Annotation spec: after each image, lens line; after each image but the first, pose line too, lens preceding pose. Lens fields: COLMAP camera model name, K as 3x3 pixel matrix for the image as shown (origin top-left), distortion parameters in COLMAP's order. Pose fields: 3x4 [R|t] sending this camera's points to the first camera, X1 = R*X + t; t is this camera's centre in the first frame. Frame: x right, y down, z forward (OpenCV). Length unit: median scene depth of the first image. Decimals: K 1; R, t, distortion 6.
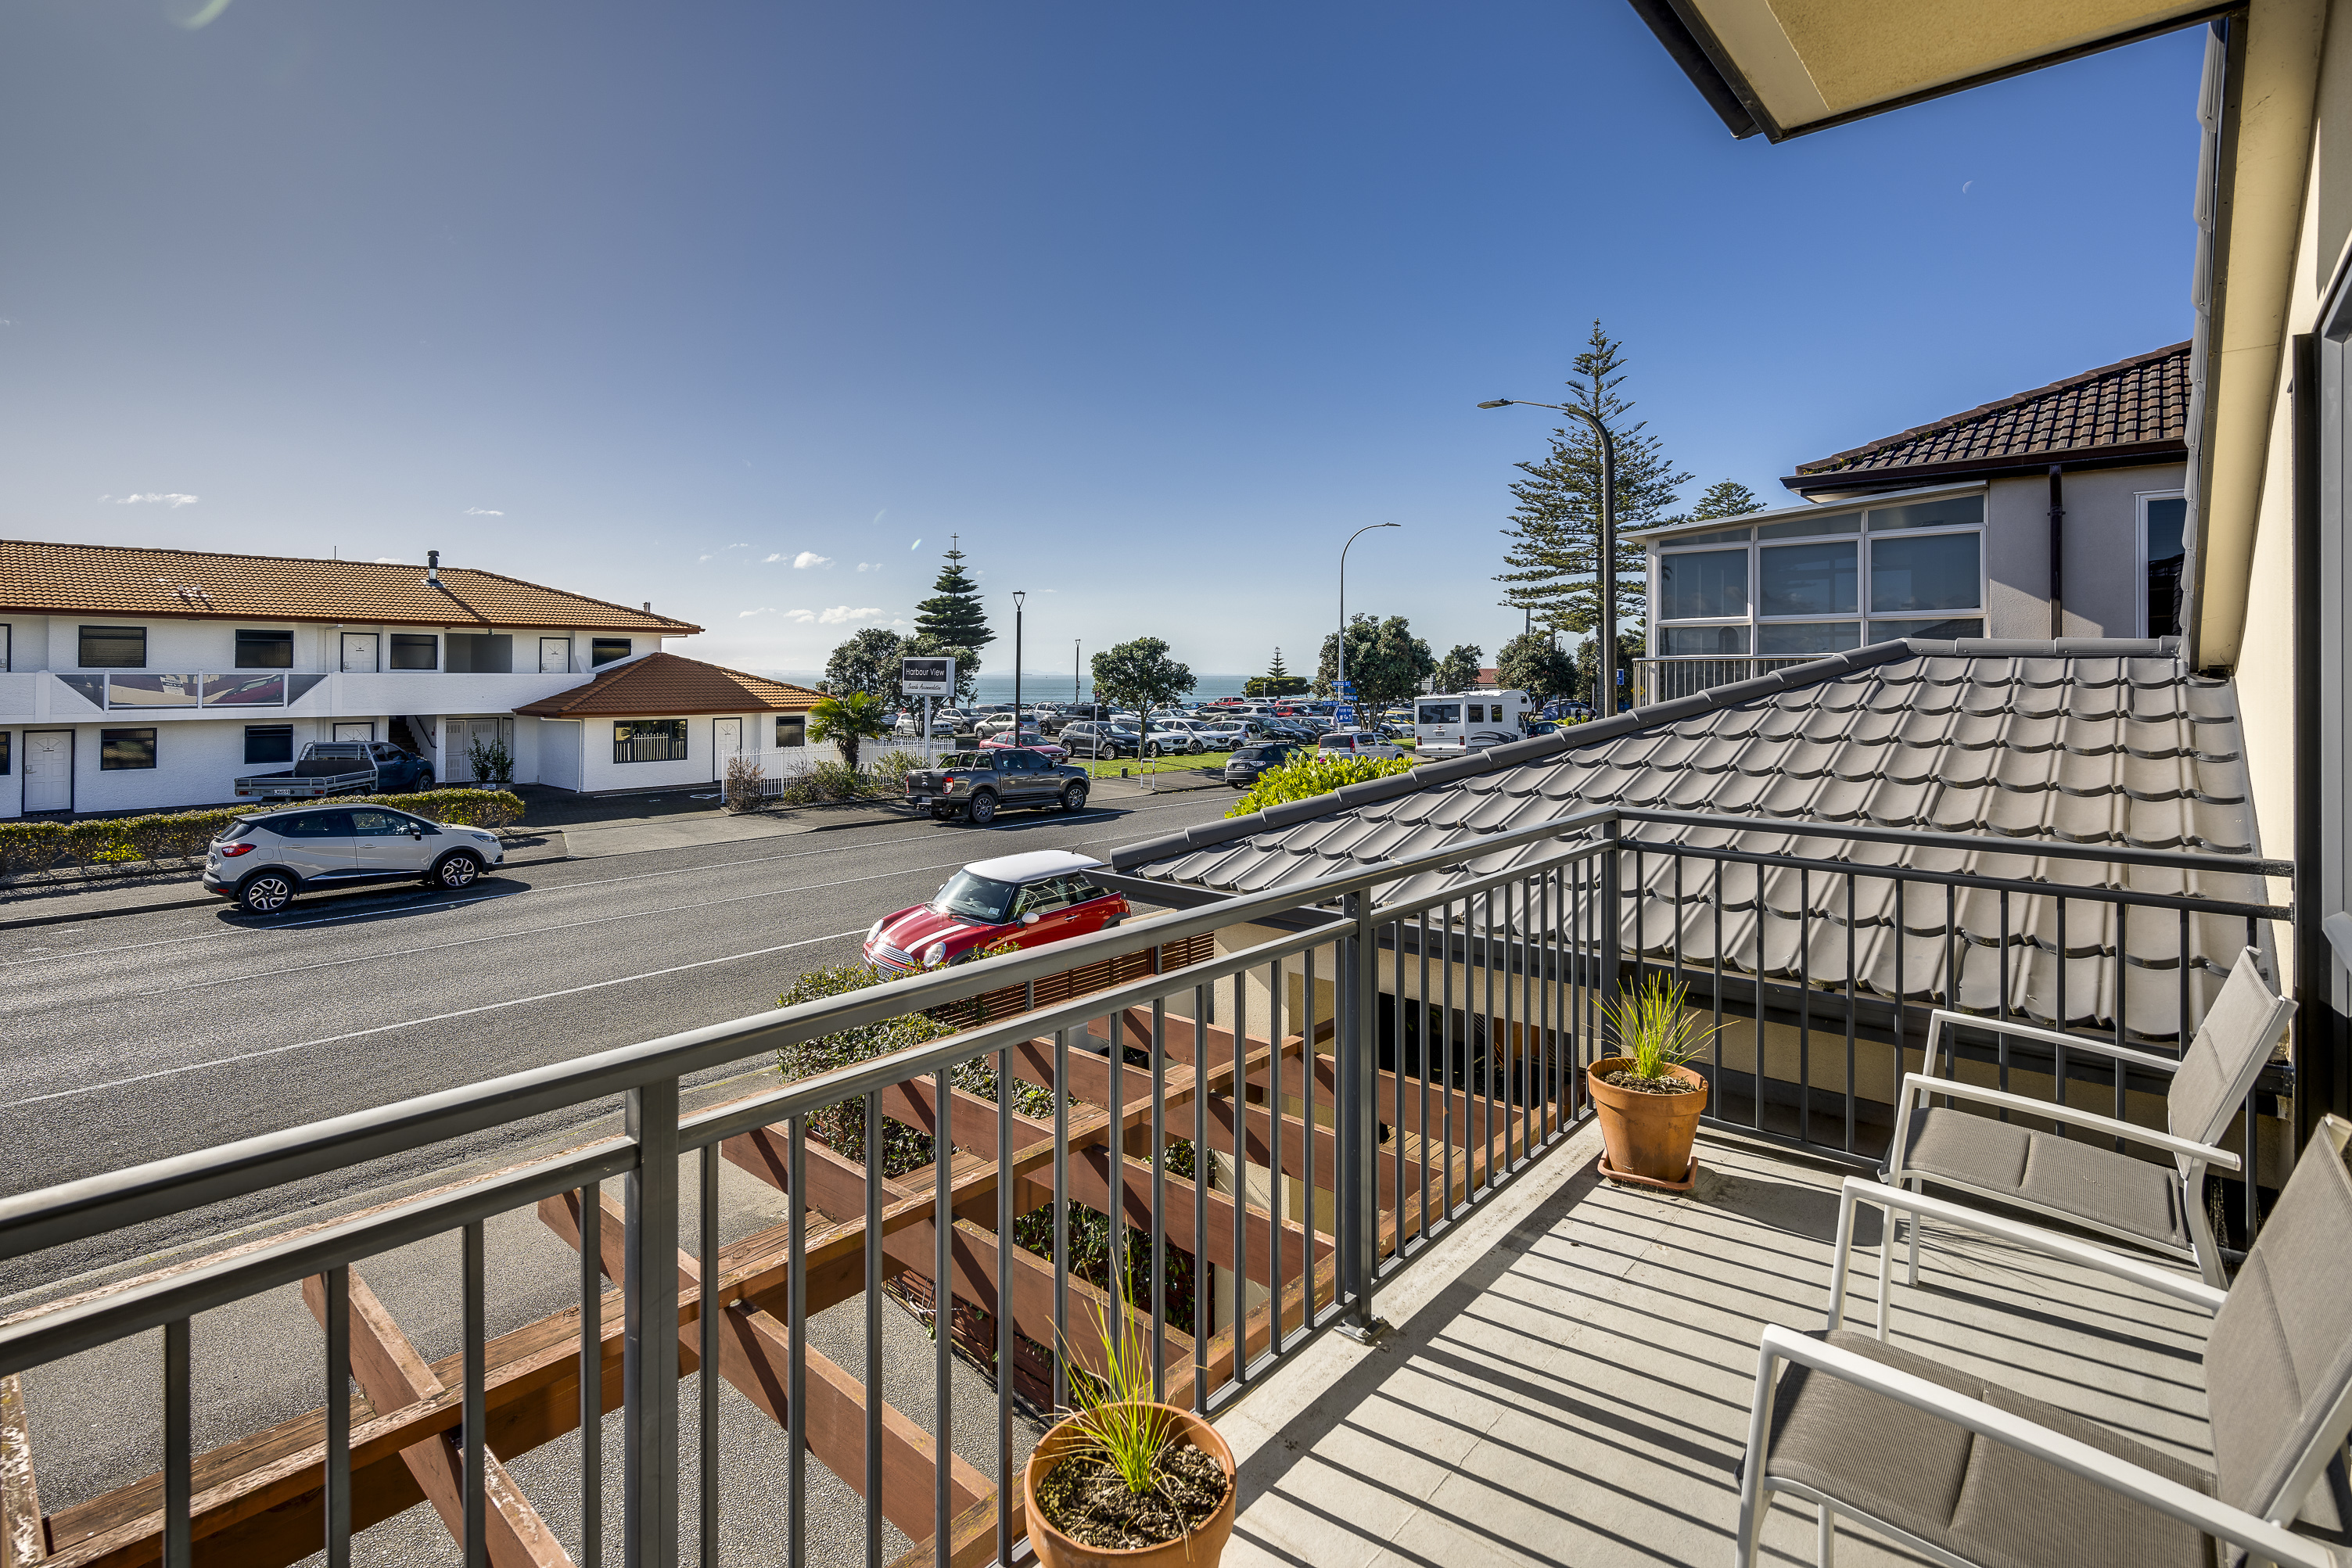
lens RADIAL K [[1144.7, 0, 1173.0], [0, 1144.7, 665.2], [0, 0, 1]] dist [-0.001832, 0.000565]
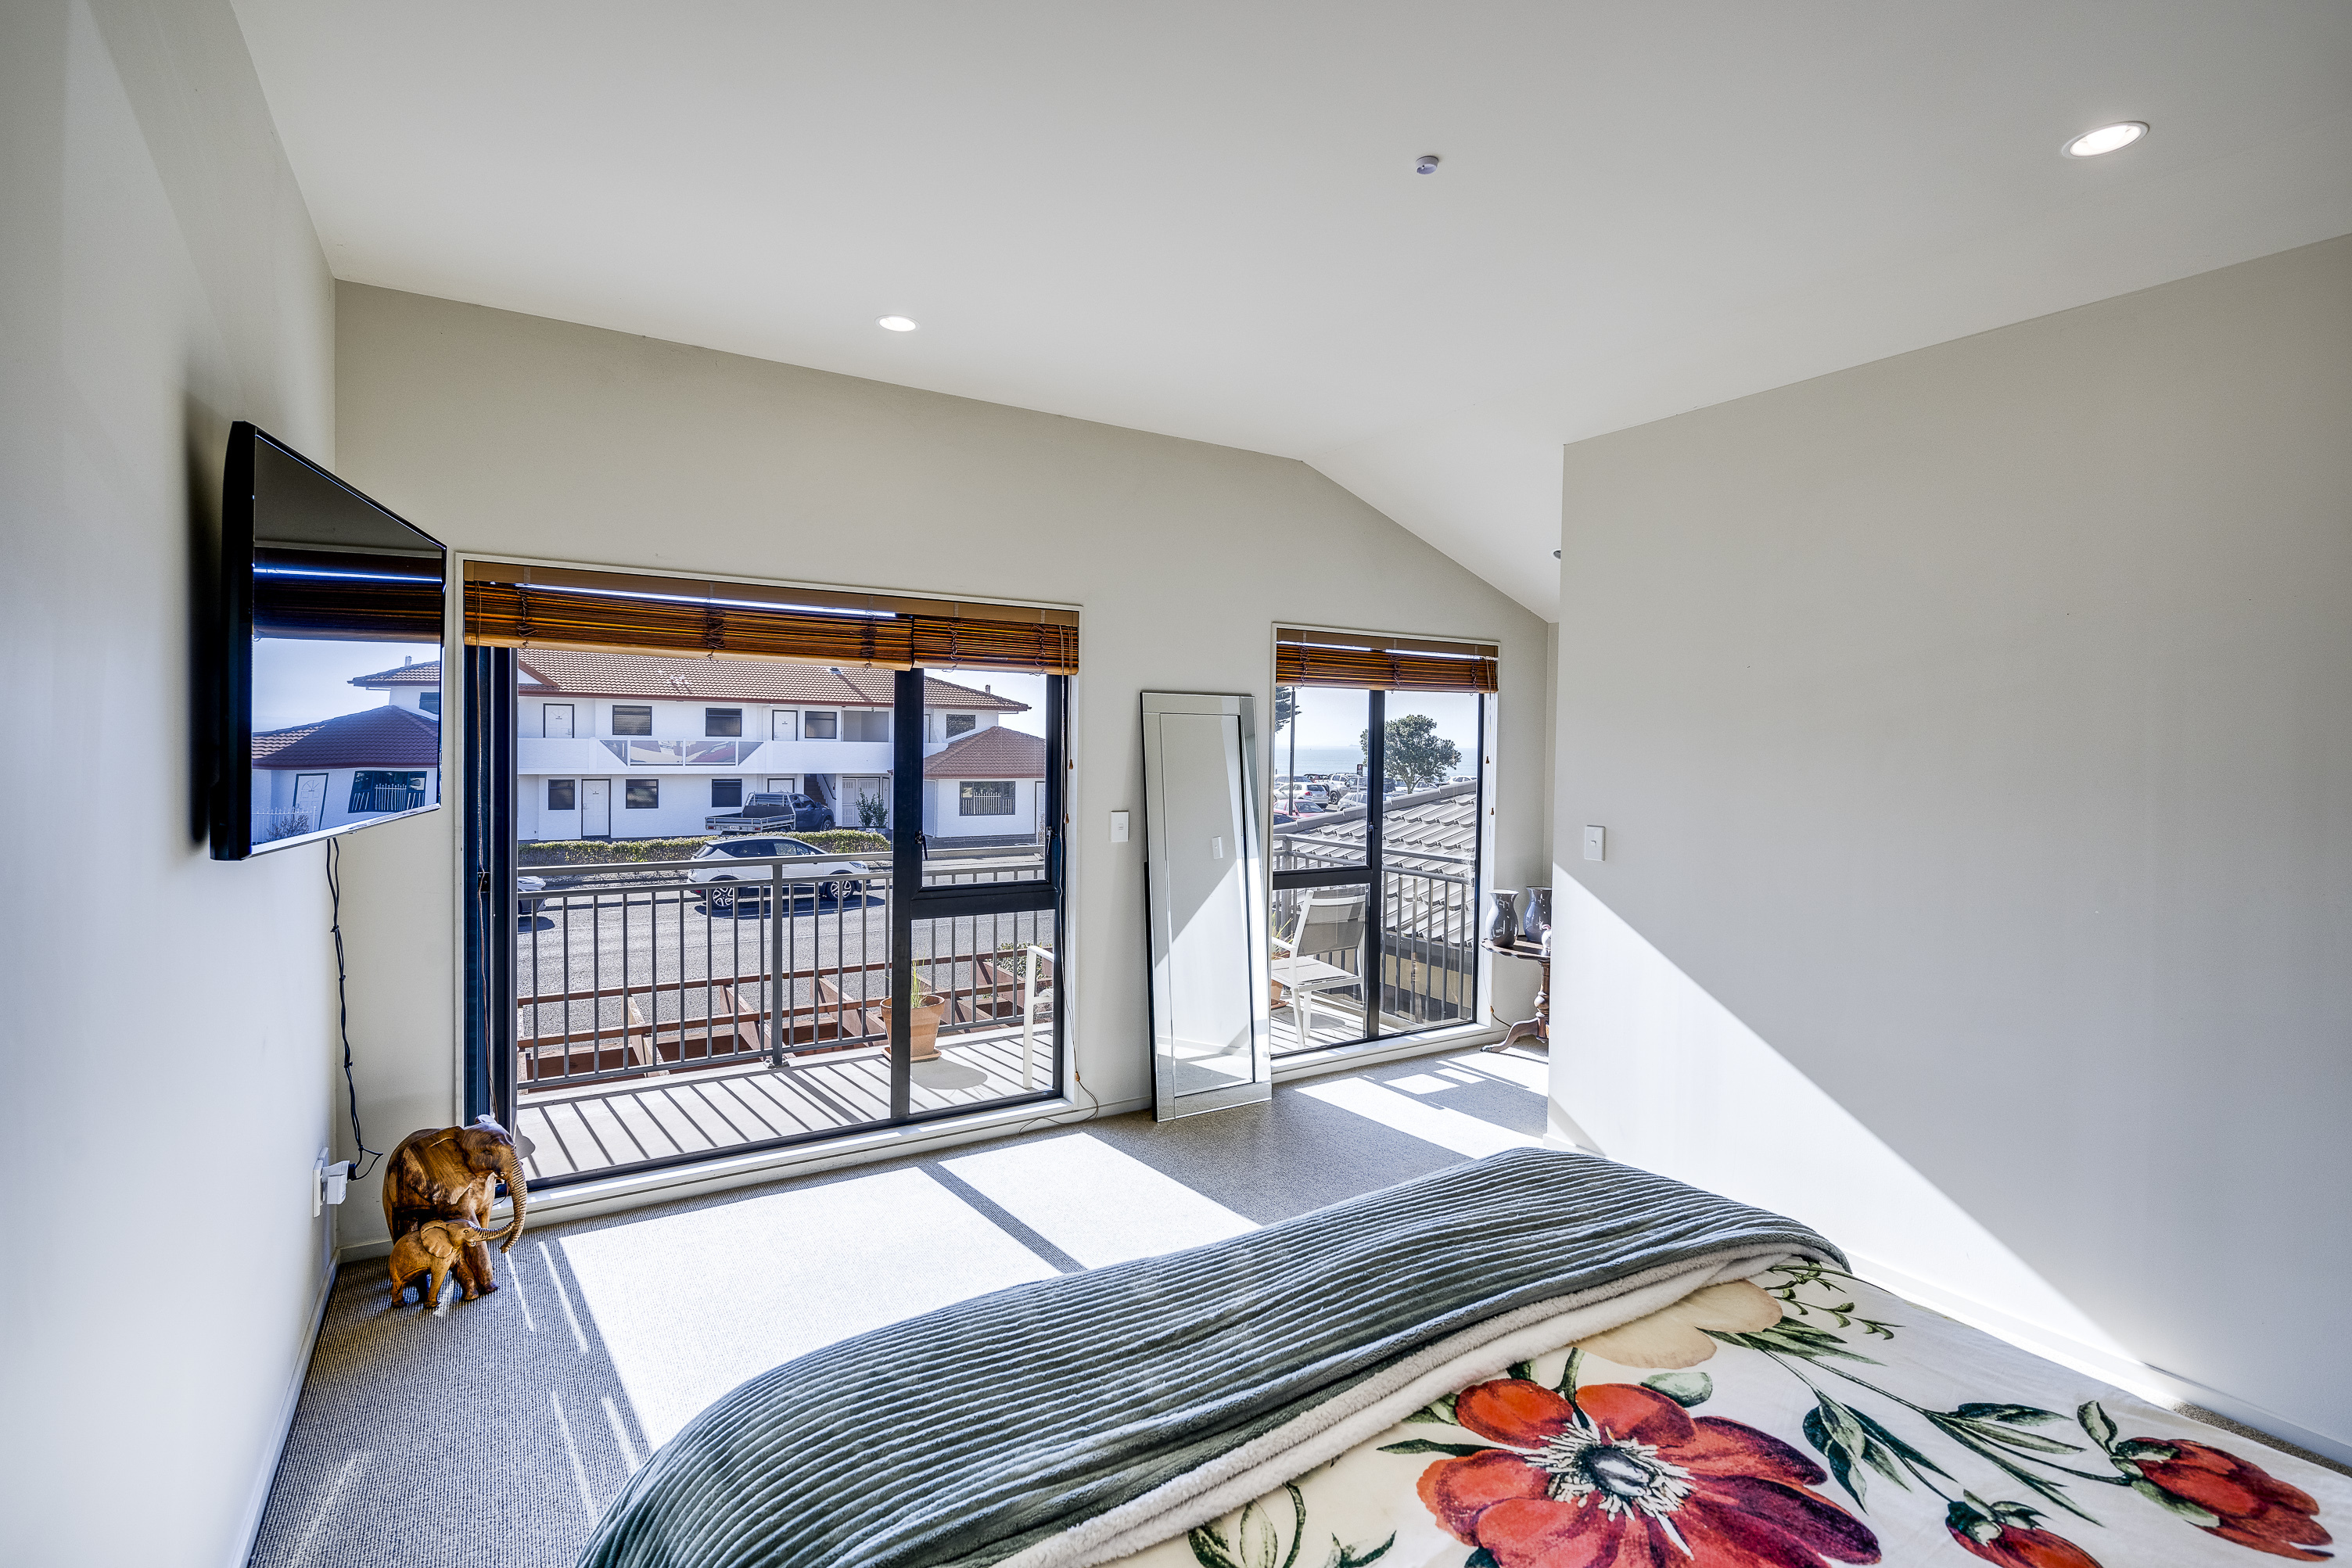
lens RADIAL K [[1144.7, 0, 1173.0], [0, 1144.7, 788.9], [0, 0, 1]] dist [-0.001832, 0.000565]
pose [[0.954463, 0.024495, -0.297321, 0.111833], [-0.010567, 0.998774, 0.048361, -0.006564], [0.298141, -0.043017, 0.953552, -0.128783]]
